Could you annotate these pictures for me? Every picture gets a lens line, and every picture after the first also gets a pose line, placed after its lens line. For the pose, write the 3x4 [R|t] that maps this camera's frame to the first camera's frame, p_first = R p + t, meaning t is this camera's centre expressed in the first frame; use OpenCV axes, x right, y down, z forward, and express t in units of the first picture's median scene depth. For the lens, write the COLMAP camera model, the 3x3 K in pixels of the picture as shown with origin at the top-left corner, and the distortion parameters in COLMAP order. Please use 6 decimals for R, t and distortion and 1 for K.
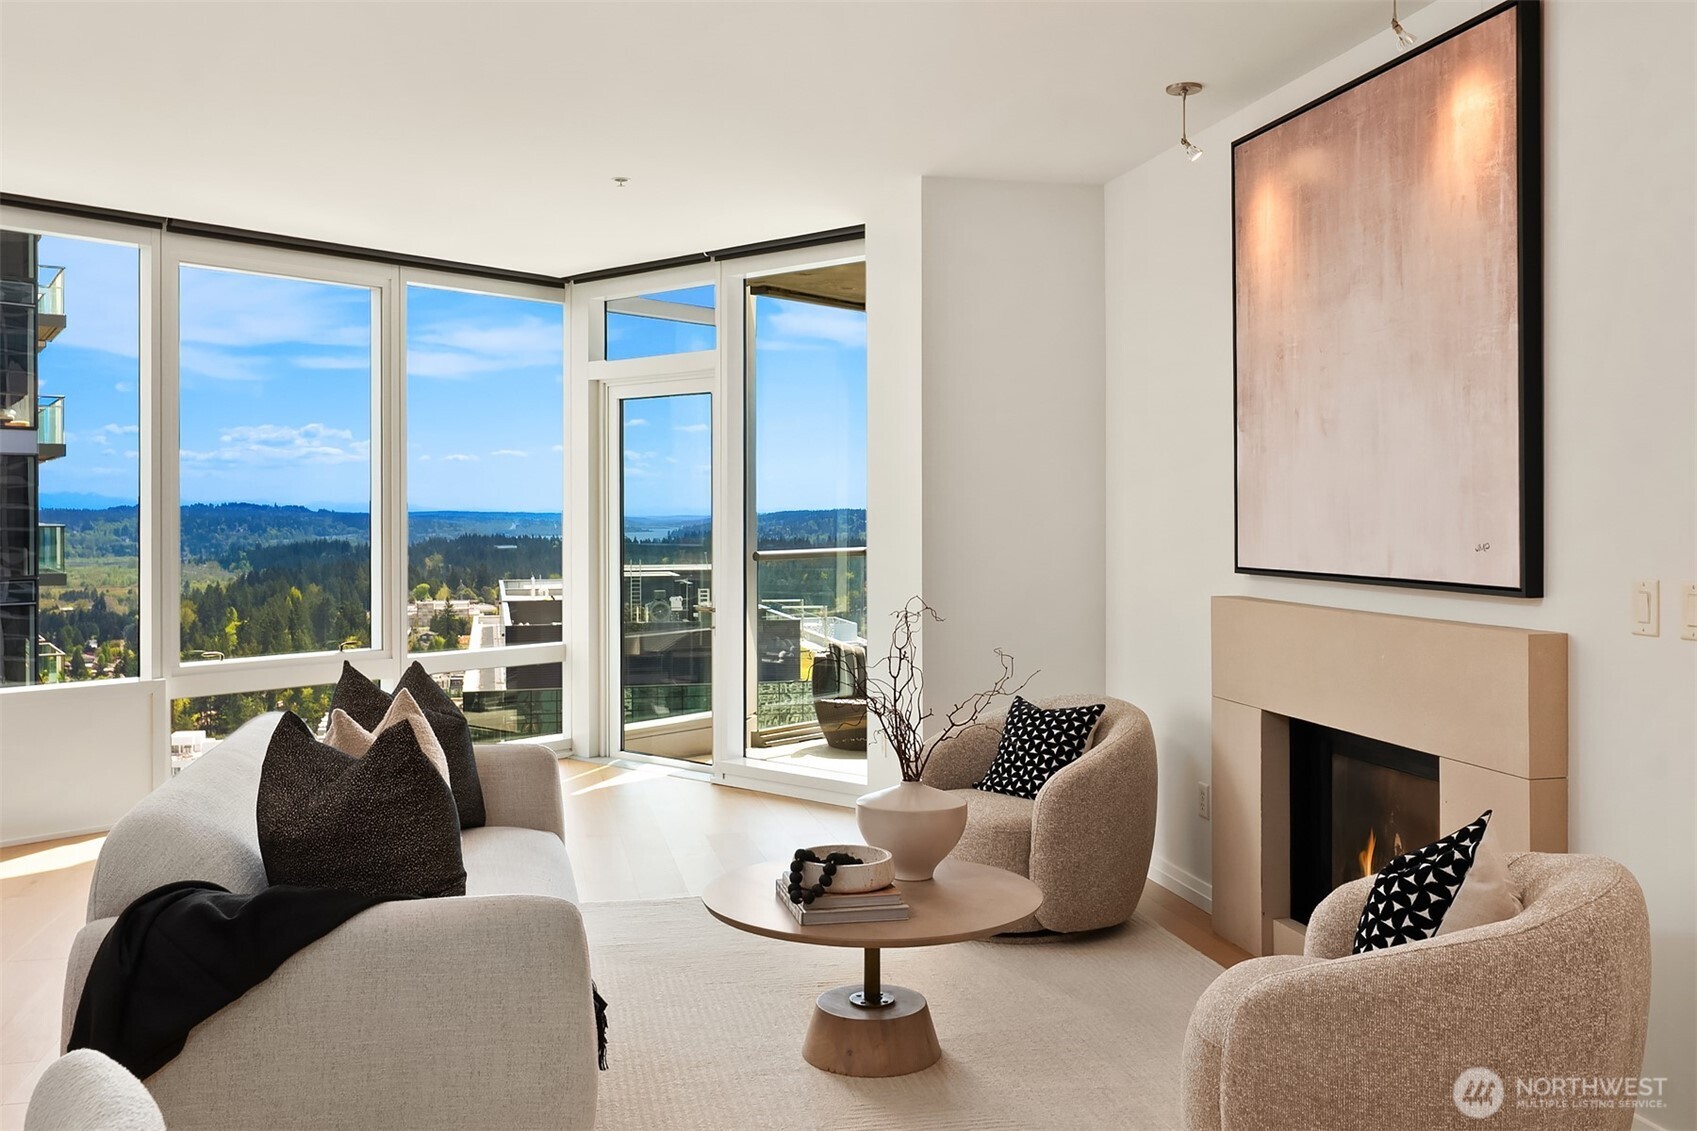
lens RADIAL K [[1477.0, 0, 843.2], [0, 1477.0, 543.8], [0, 0, 1]] dist [-0.004432, 0.009414]
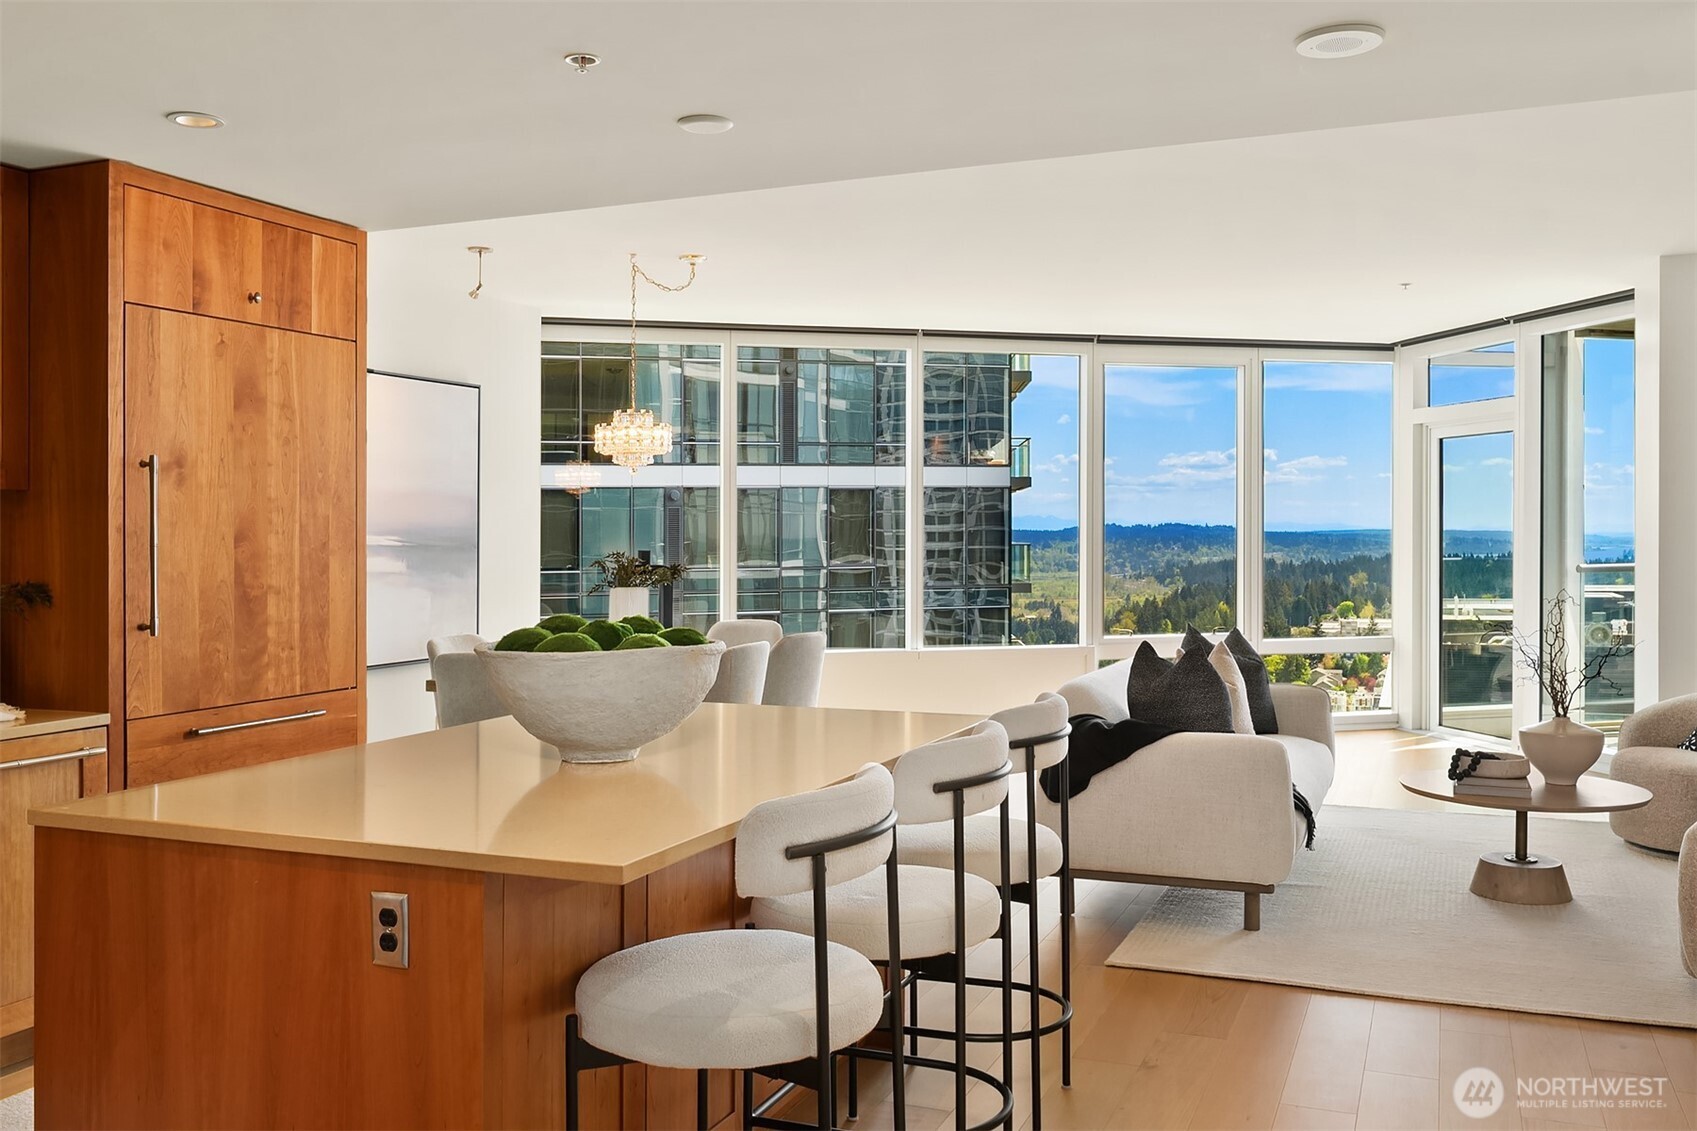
lens RADIAL K [[1440.2, 0, 842.4], [0, 1440.2, 543.5], [0, 0, 1]] dist [0.000491, 0.004159]
pose [[0.817216, -0.002300, -0.576327, 0.130072], [-0.004870, 0.999929, -0.010896, 0.004317], [0.576311, 0.011710, 0.817147, -0.255268]]
